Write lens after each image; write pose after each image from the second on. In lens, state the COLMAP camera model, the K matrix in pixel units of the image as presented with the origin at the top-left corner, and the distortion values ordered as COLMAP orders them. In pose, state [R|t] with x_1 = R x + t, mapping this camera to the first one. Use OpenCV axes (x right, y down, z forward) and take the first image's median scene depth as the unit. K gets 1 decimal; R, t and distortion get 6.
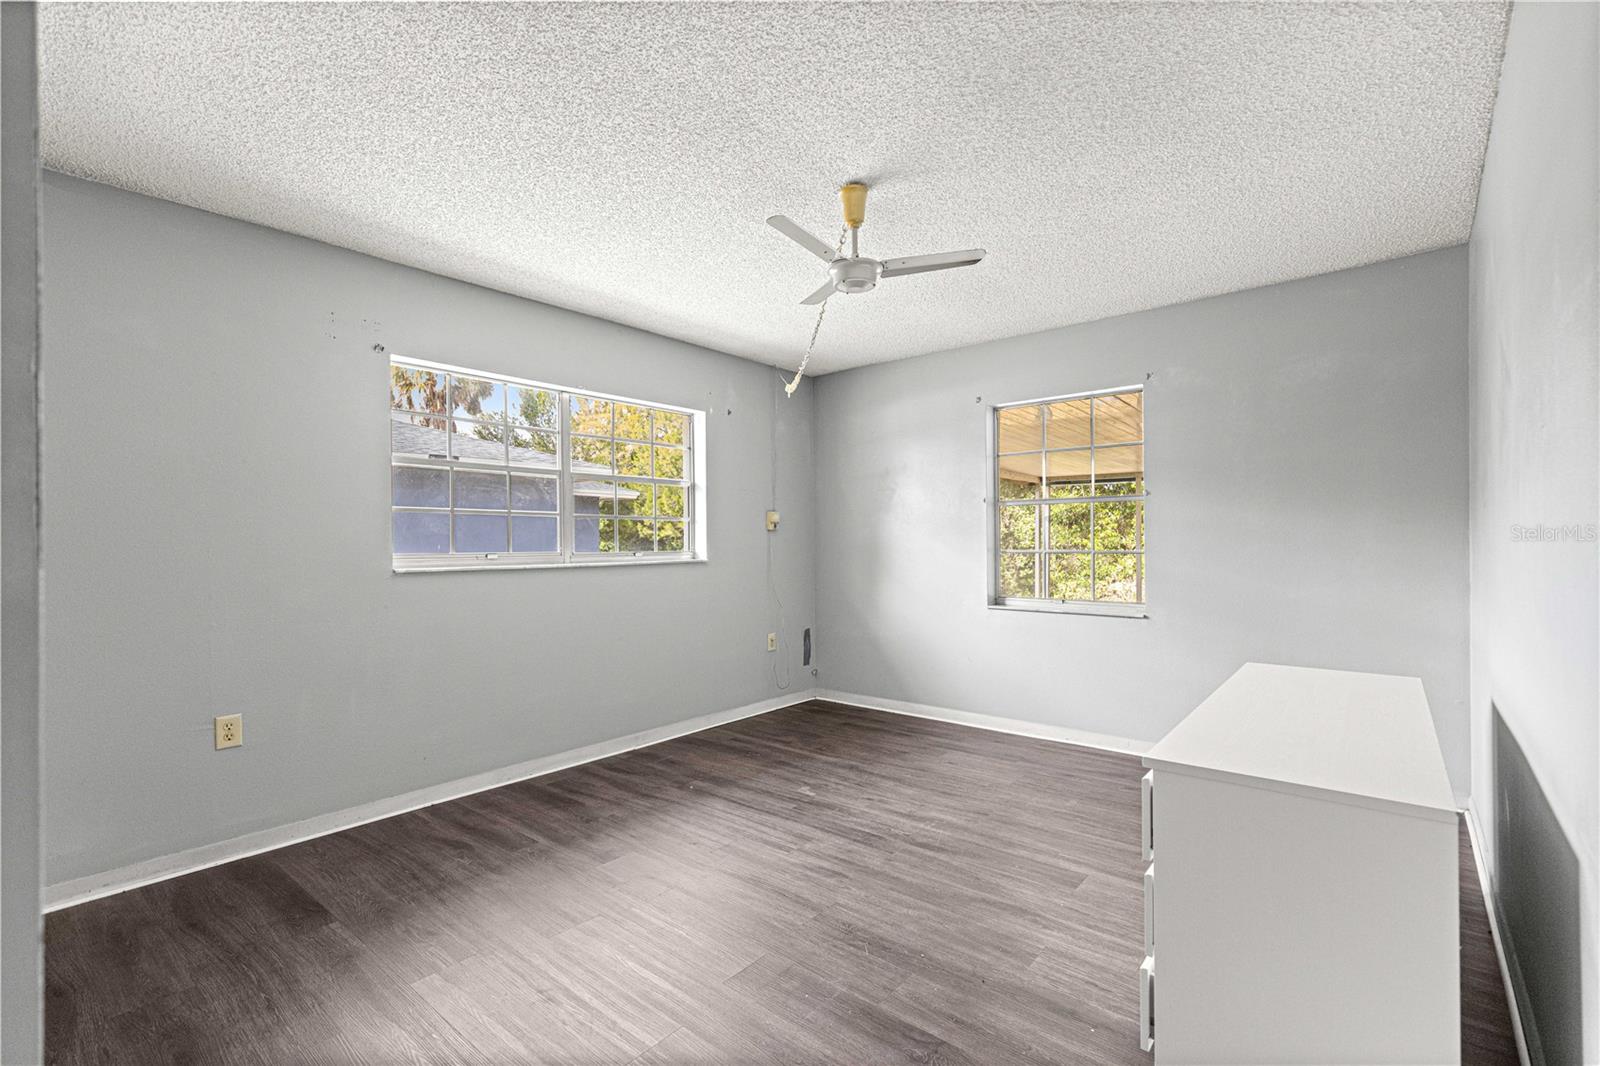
lens RADIAL K [[713.7, 0, 790.8], [0, 713.7, 529.9], [0, 0, 1]] dist [0.003879, 0.000267]
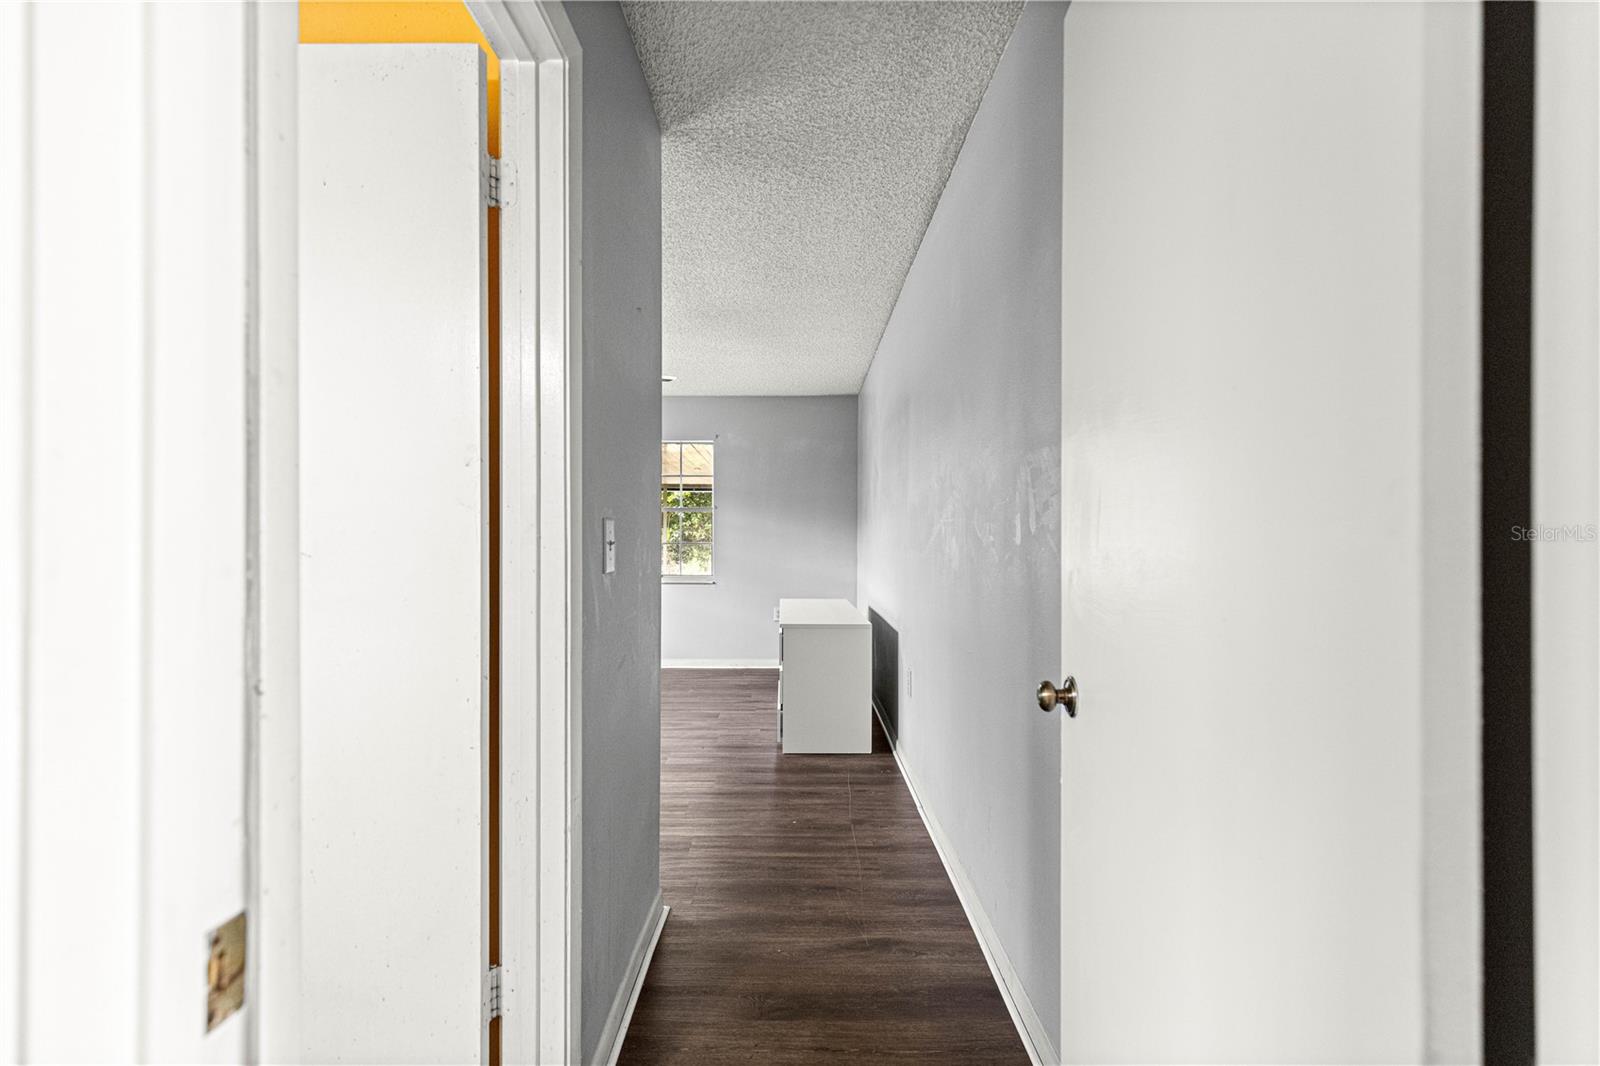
lens RADIAL K [[713.7, 0, 790.8], [0, 713.7, 529.9], [0, 0, 1]] dist [0.003879, 0.000267]
pose [[0.762131, 0.007438, 0.647380, -0.484072], [-0.017243, 0.999812, 0.008812, -0.020680], [-0.647193, -0.017879, 0.762117, -0.408577]]
